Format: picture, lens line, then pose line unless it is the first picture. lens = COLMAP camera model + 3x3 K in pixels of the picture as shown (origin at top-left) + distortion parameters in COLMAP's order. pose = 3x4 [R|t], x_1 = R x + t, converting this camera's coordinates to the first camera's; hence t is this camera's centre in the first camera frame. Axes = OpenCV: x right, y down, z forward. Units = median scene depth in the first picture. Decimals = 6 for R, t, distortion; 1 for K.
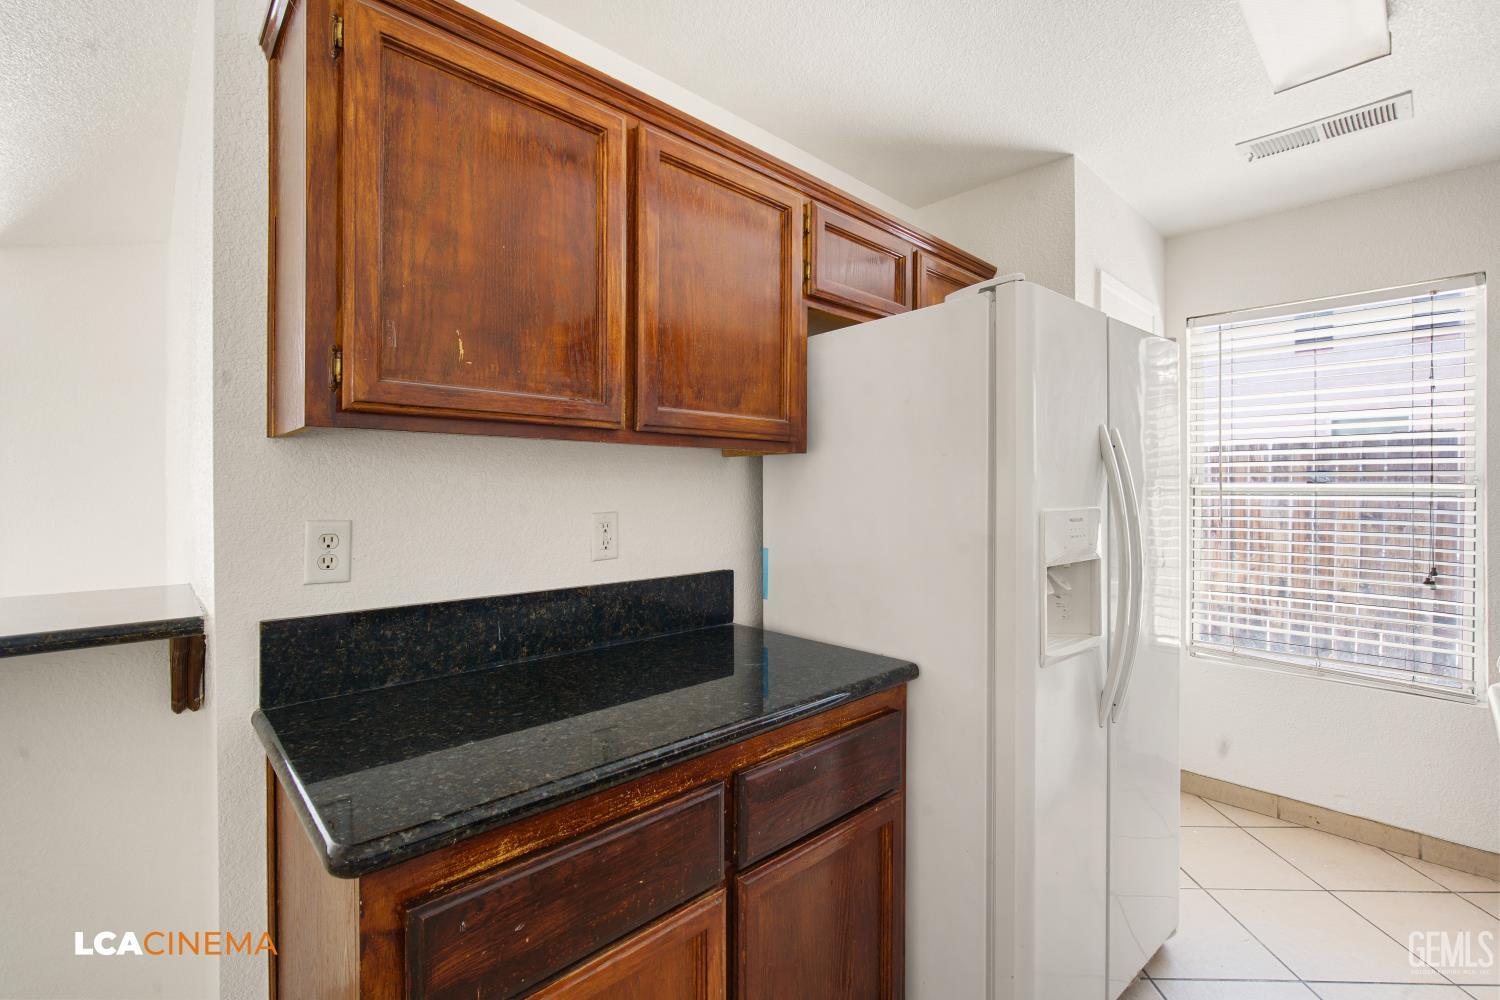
lens RADIAL K [[636.7, 0, 774.6], [0, 636.7, 490.9], [0, 0, 1]] dist [-0.012421, 0.000253]
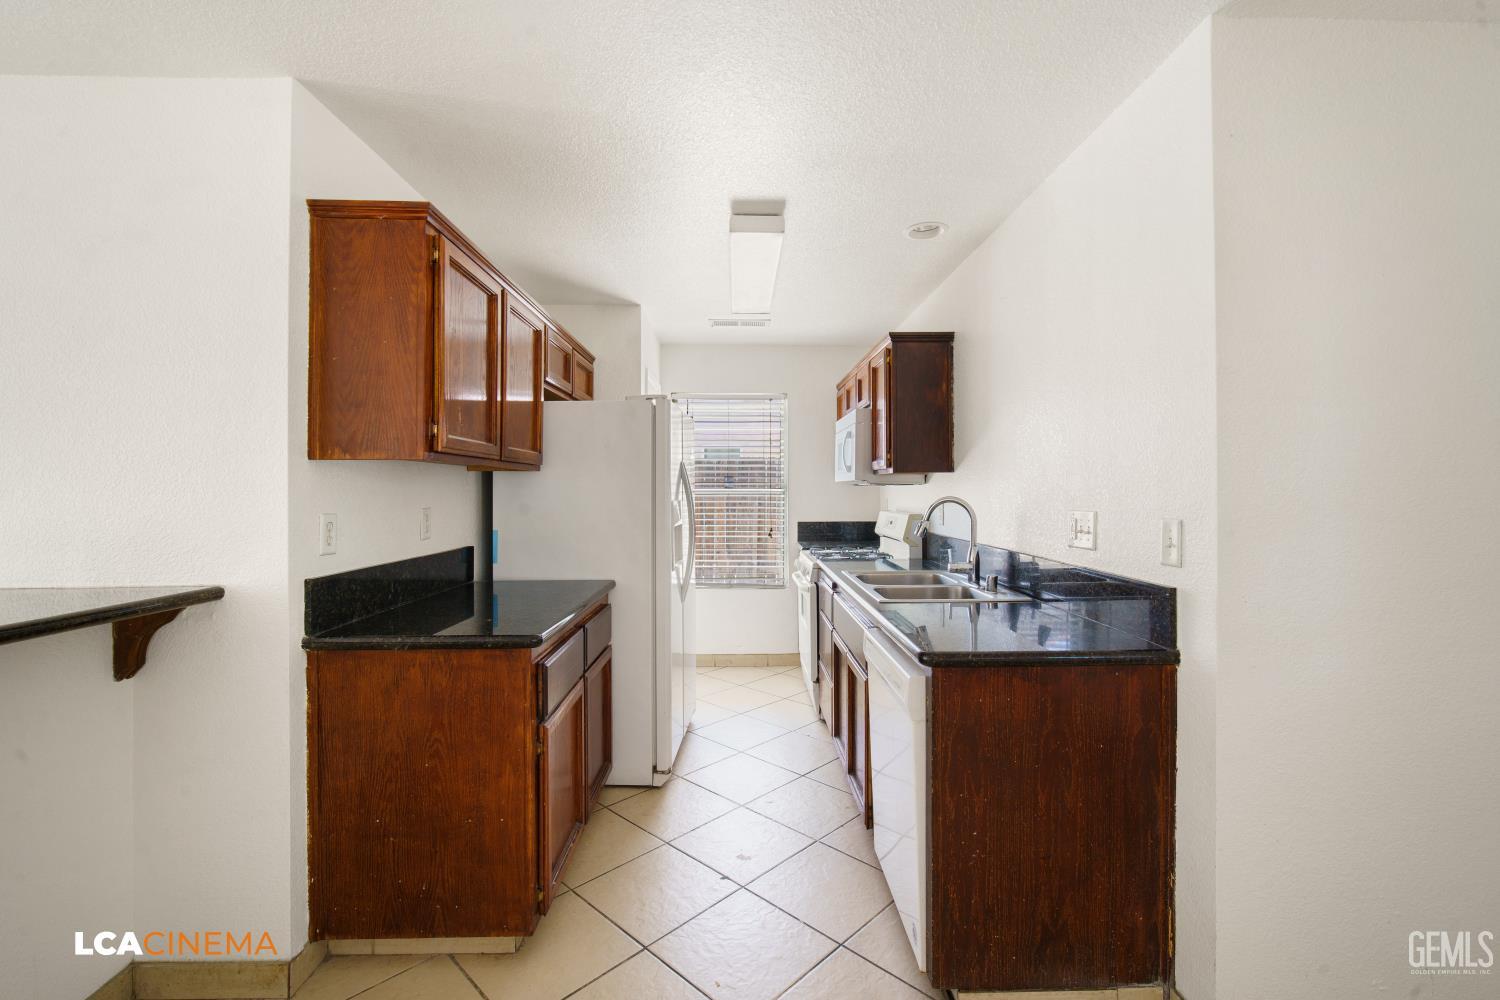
lens RADIAL K [[655.1, 0, 755.6], [0, 655.1, 487.9], [0, 0, 1]] dist [-0.010434, 0.001446]
pose [[0.664896, 0.002069, 0.746933, -0.661716], [0.002626, 0.999984, -0.005107, -0.002663], [-0.746931, 0.005357, 0.664880, -0.452579]]
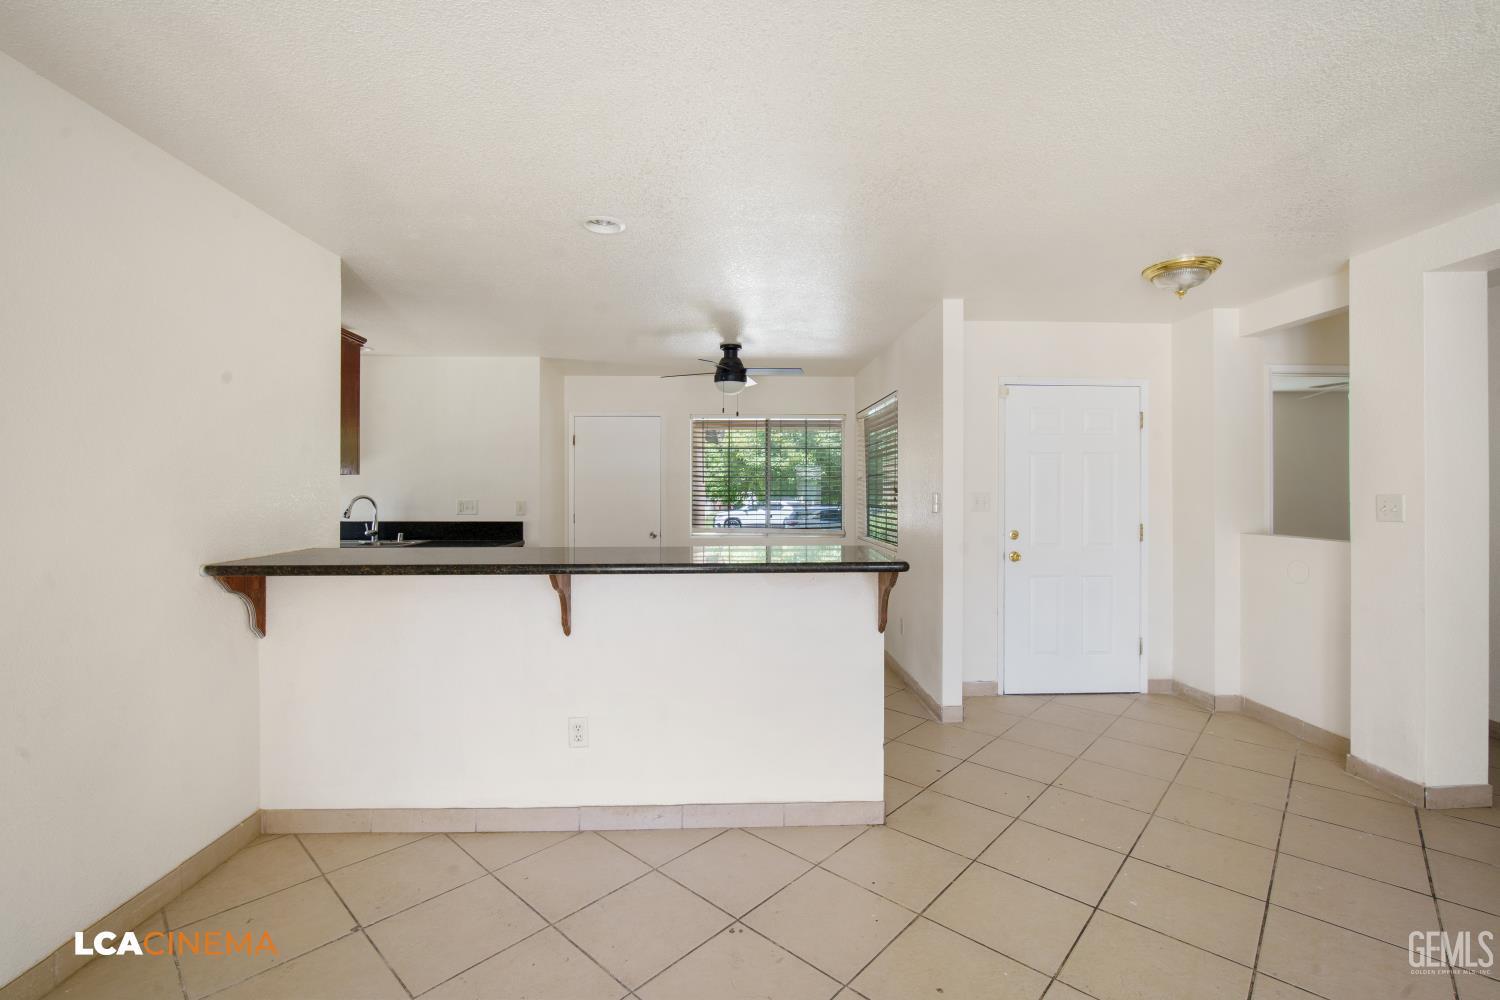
lens RADIAL K [[655.1, 0, 755.6], [0, 655.1, 487.9], [0, 0, 1]] dist [-0.010434, 0.001446]
pose [[-0.750363, 0.006993, 0.660990, -2.045373], [0.003339, 0.999971, -0.006789, 0.001665], [-0.661018, -0.002887, -0.750364, 0.928668]]
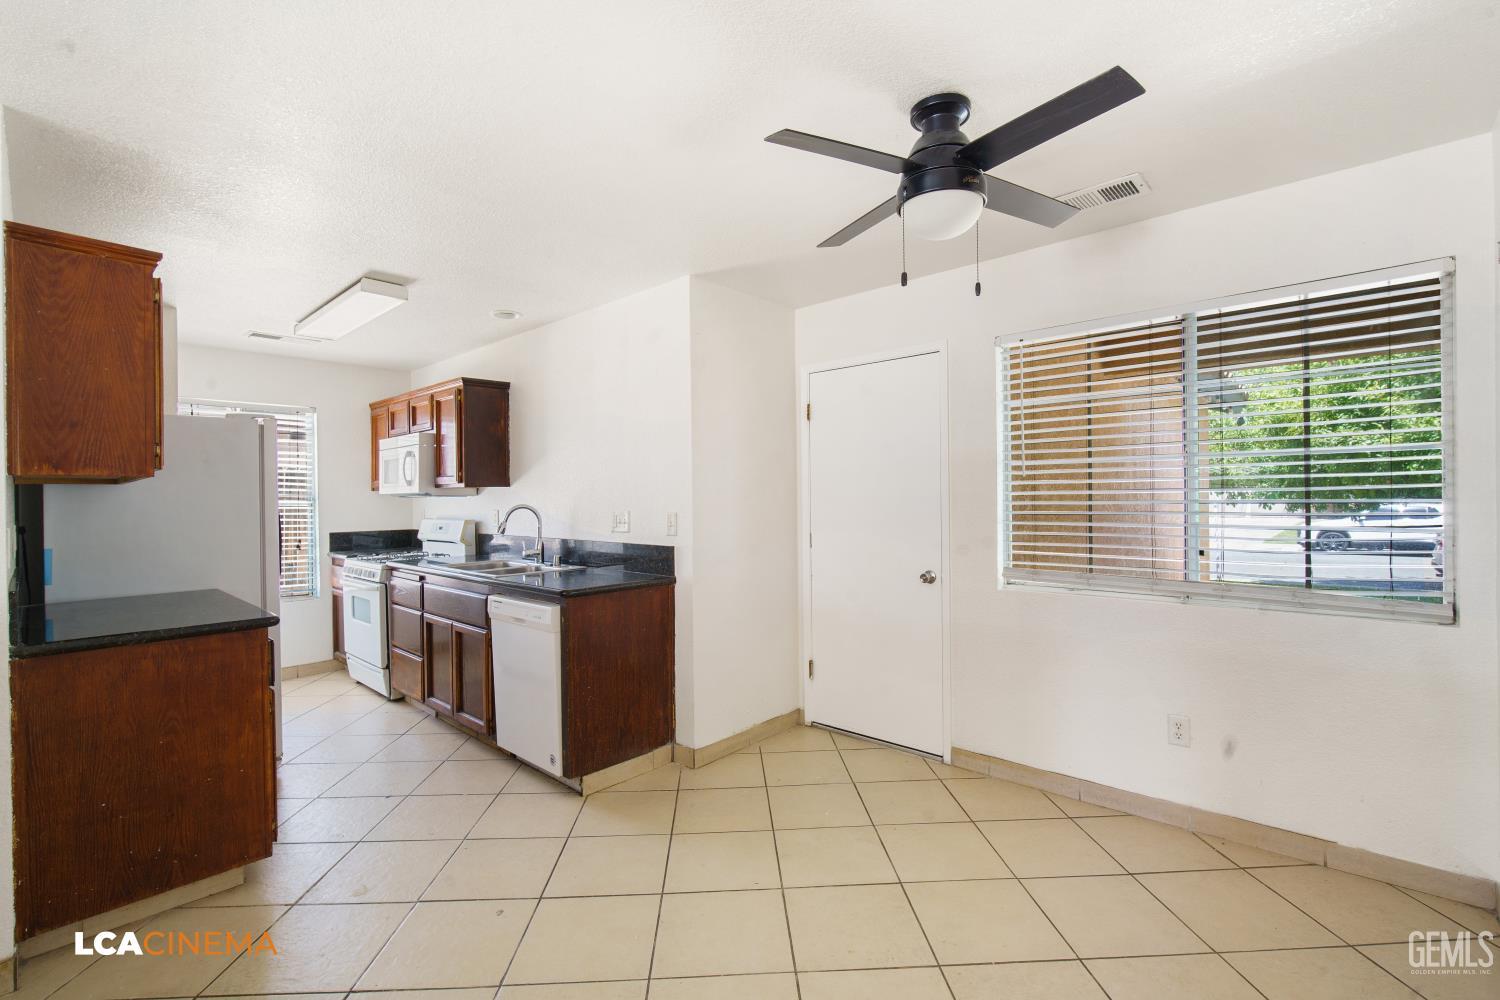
lens RADIAL K [[663.2, 0, 746.0], [0, 663.2, 498.9], [0, 0, 1]] dist [-0.009285, 0.001576]
pose [[-0.068943, -0.001015, 0.997620, -1.329327], [0.013022, 0.999913, 0.001917, -0.002067], [-0.997536, 0.013123, -0.068924, -0.379207]]
